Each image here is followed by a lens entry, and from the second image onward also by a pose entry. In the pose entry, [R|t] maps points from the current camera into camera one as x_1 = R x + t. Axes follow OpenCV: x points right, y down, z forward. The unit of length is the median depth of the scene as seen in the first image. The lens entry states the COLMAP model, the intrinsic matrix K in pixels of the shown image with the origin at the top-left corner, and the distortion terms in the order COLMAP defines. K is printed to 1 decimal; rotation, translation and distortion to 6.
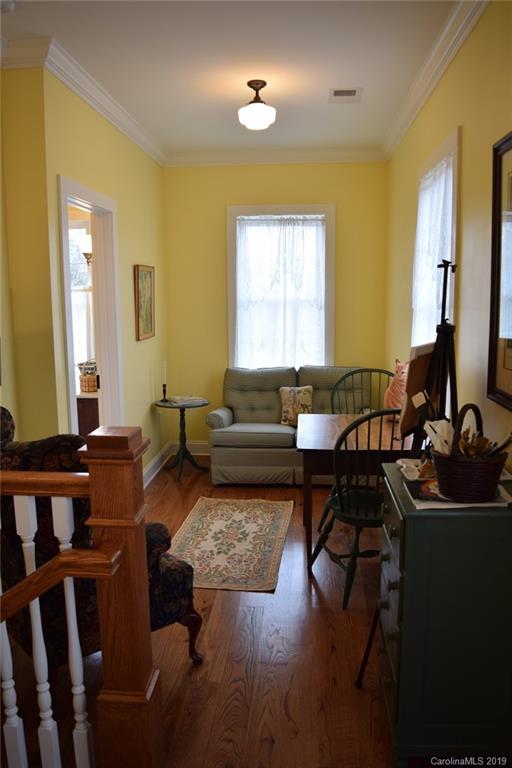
lens RADIAL K [[628.6, 0, 256.0], [0, 628.6, 384.0], [0, 0, 1]] dist [-0.074560, 0.001918]
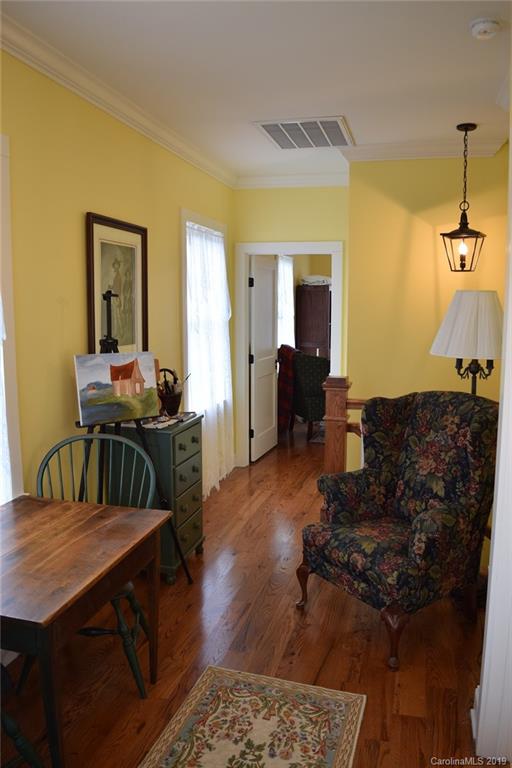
lens RADIAL K [[628.6, 0, 256.0], [0, 628.6, 384.0], [0, 0, 1]] dist [-0.074560, 0.001918]
pose [[-0.984921, -0.013097, 0.172509, -0.159162], [0.033319, 0.964104, 0.263426, -0.236424], [-0.169767, 0.265201, -0.949130, 1.531363]]
